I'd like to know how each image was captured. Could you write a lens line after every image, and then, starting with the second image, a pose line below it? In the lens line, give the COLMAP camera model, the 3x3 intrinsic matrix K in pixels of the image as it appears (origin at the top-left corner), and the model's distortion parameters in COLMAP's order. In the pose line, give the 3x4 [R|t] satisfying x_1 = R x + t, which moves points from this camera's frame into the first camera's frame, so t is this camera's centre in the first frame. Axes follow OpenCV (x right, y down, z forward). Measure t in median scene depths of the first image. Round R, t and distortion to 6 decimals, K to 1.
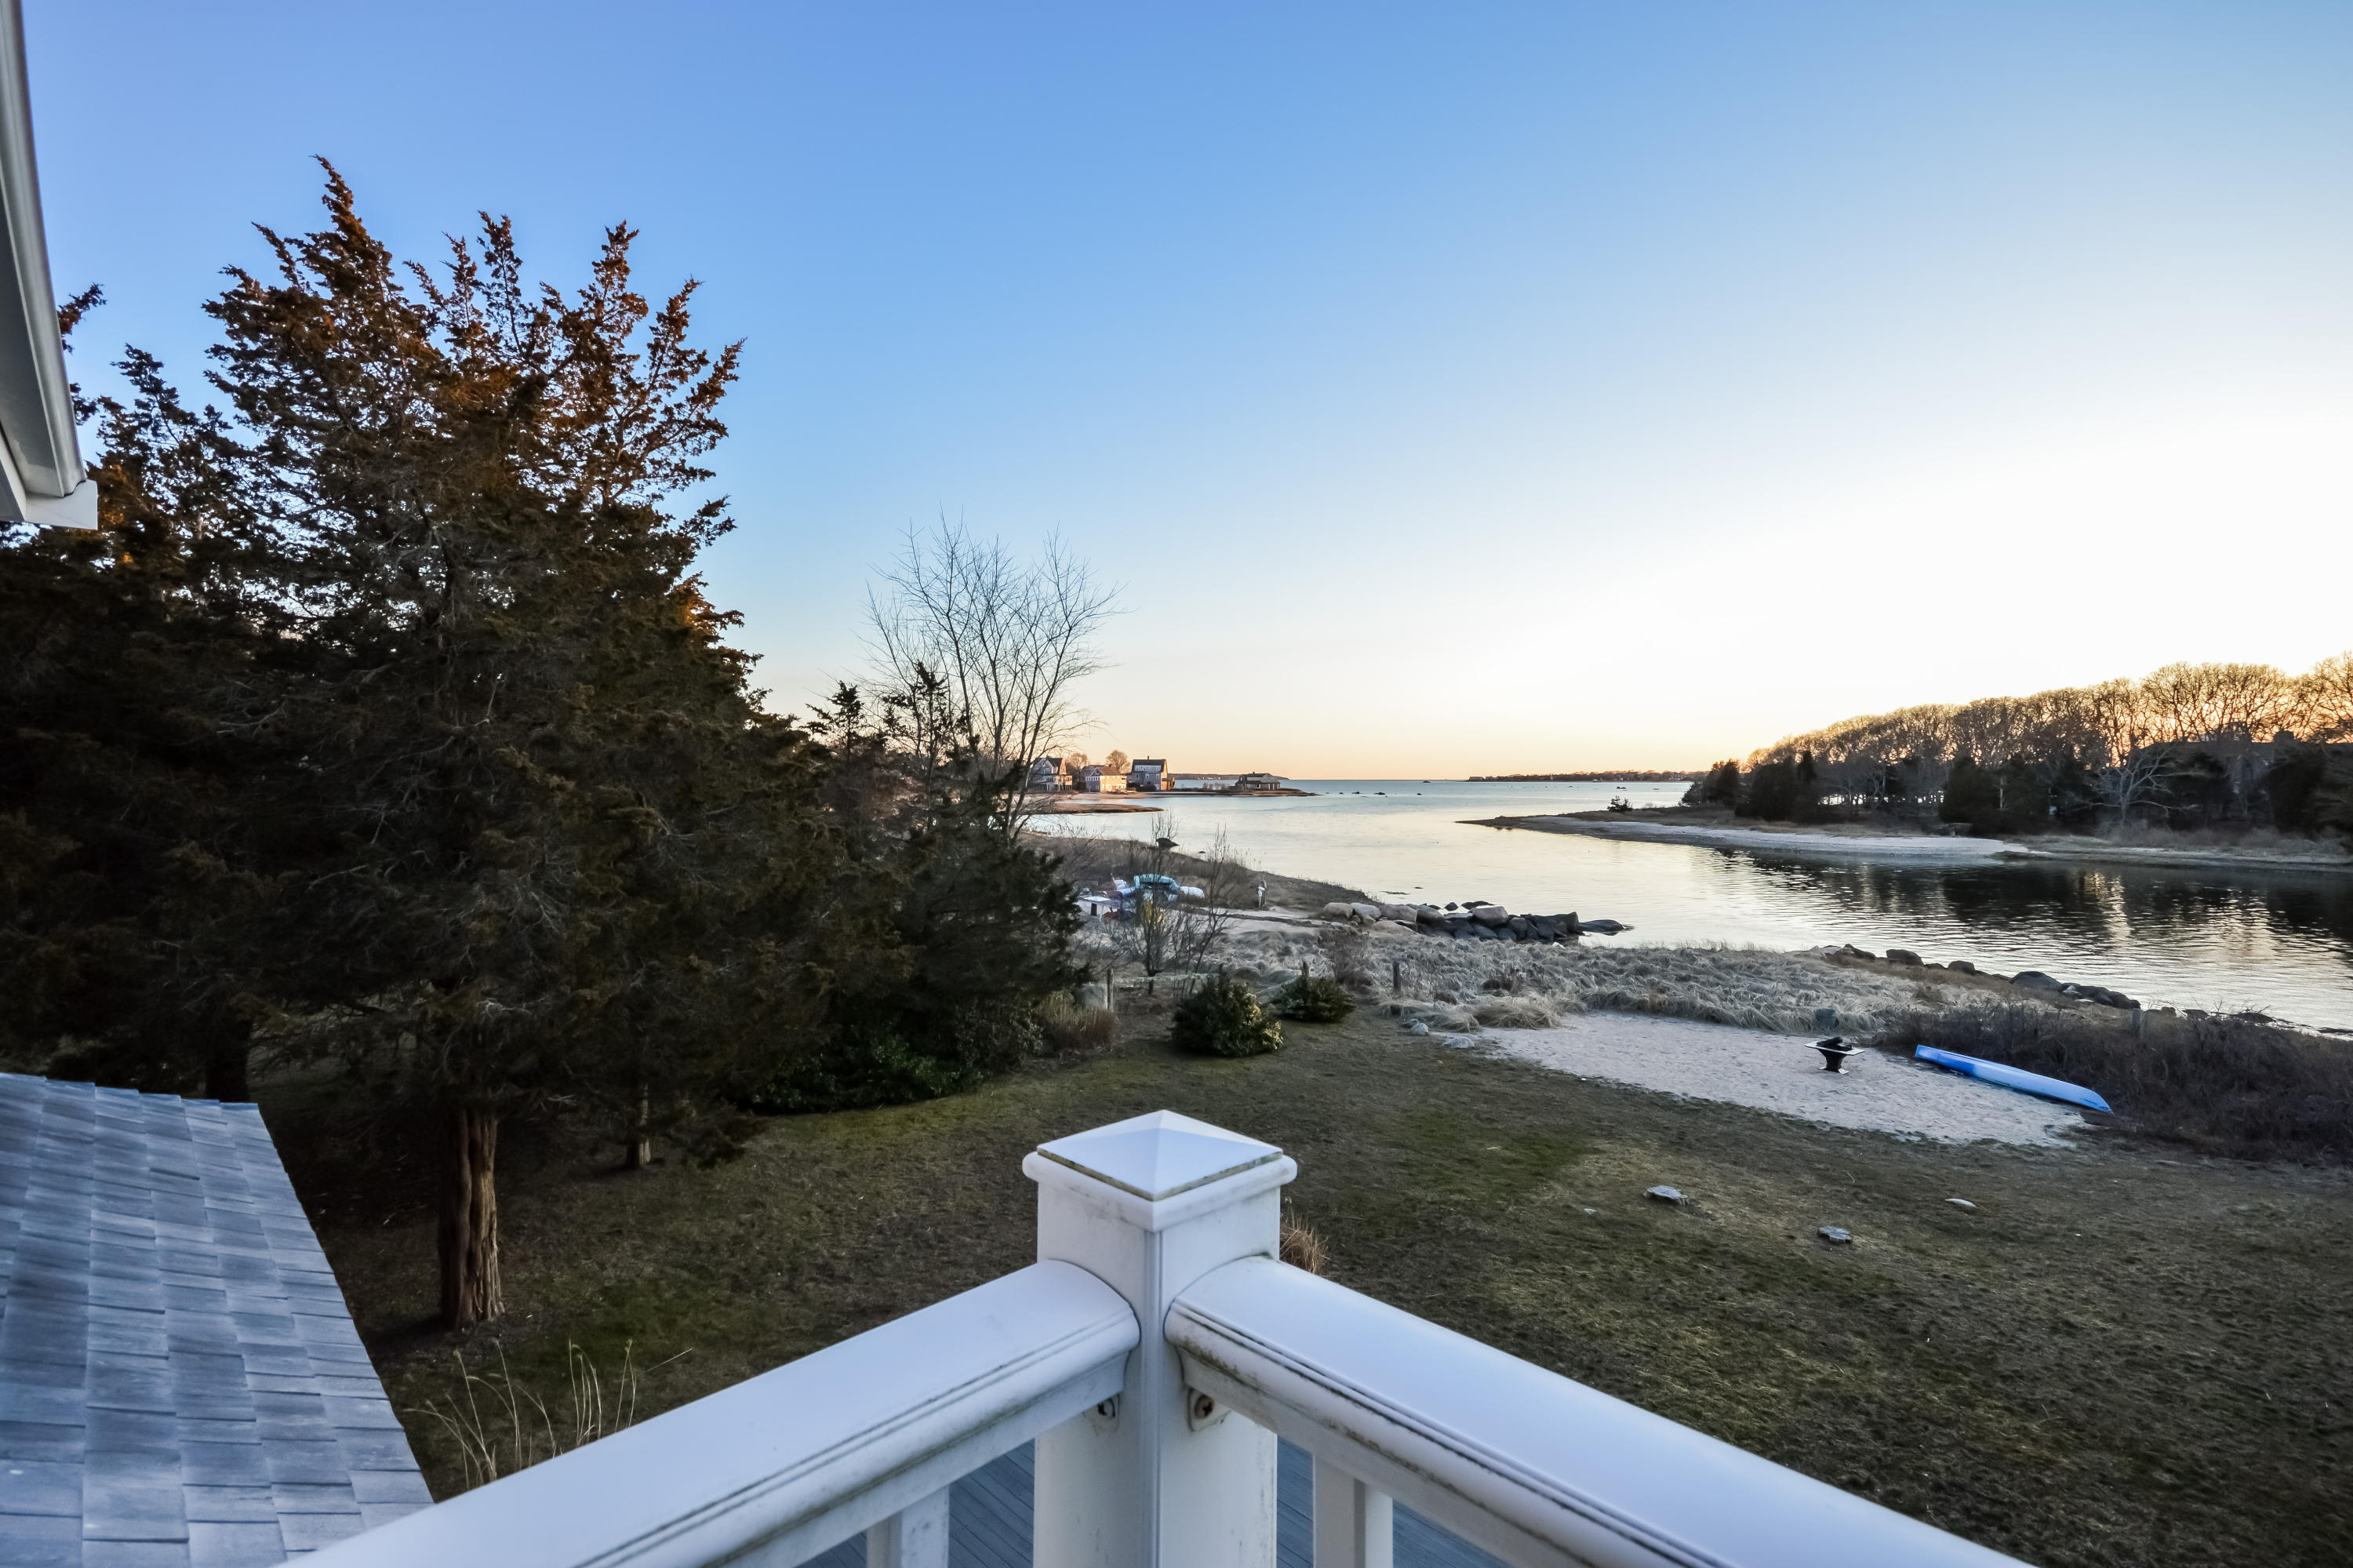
lens RADIAL K [[1047.3, 0, 1176.5], [0, 1047.3, 784.0], [0, 0, 1]] dist [0.048253, -0.026059]
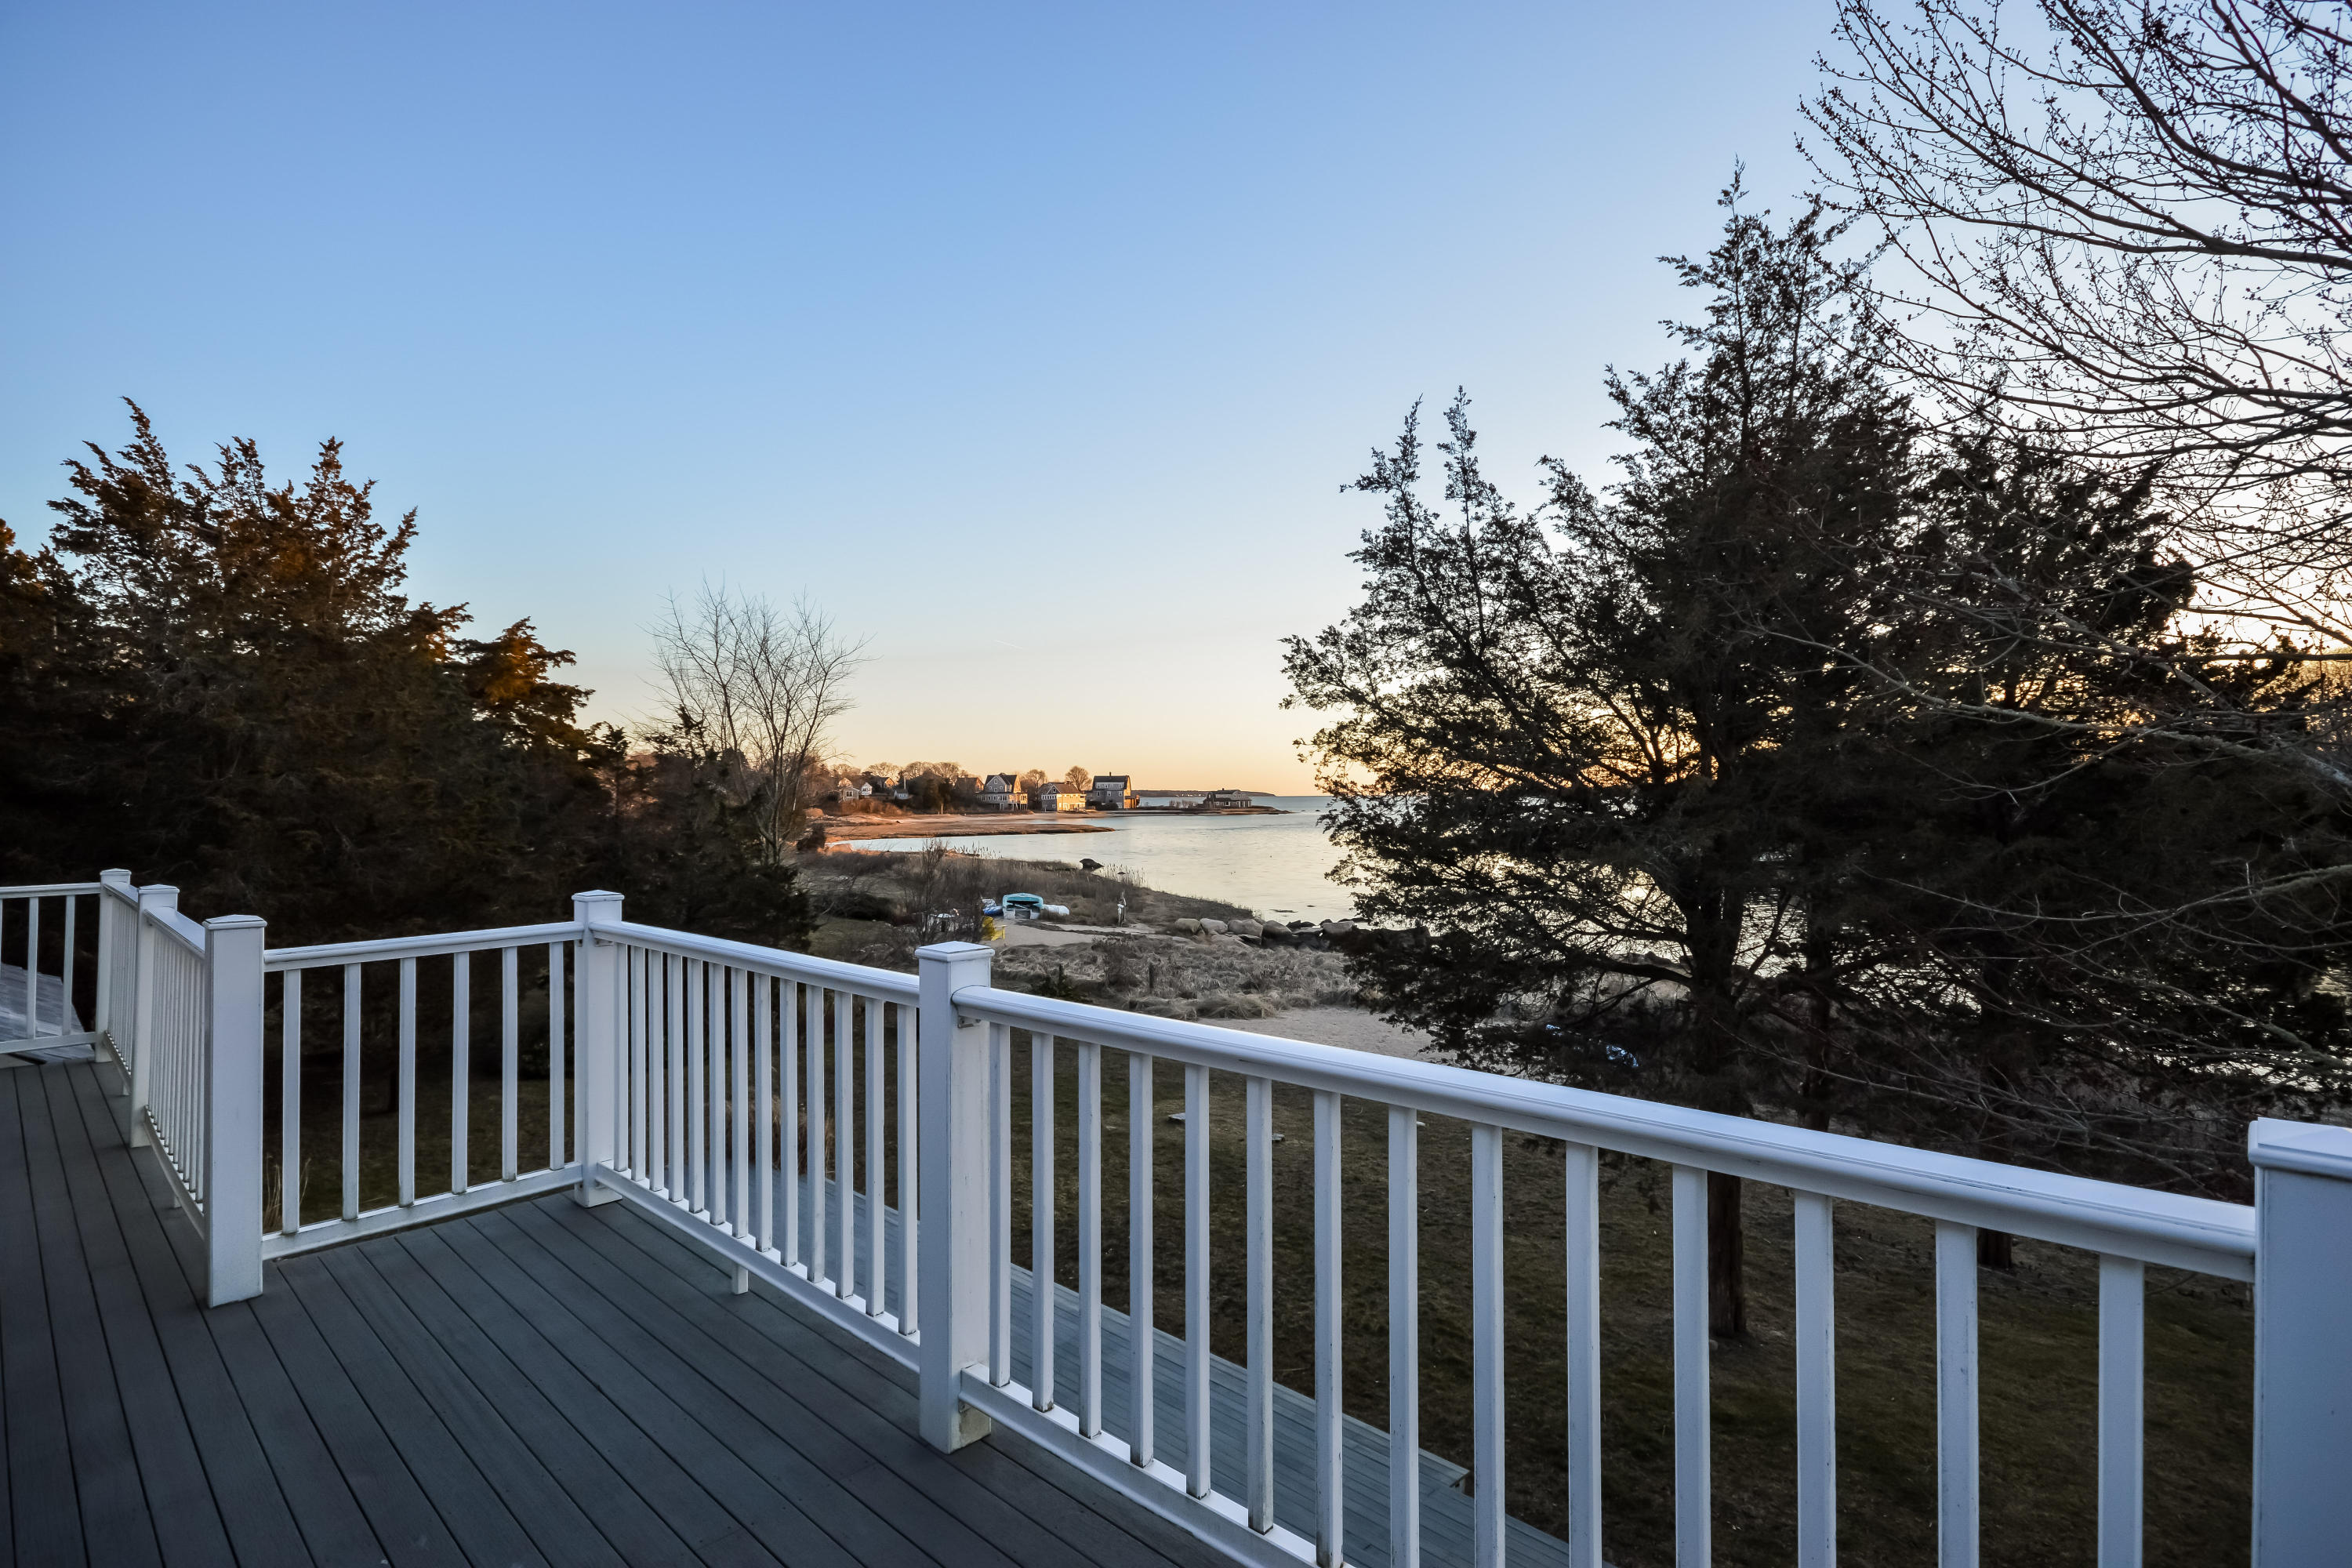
lens RADIAL K [[1133.8, 0, 1175.6], [0, 1133.8, 802.0], [0, 0, 1]] dist [0.001929, 0.000790]
pose [[0.999837, -0.005966, 0.017070, 0.086394], [0.005959, 0.999982, 0.000438, -0.001923], [-0.017072, -0.000336, 0.999854, -0.083335]]
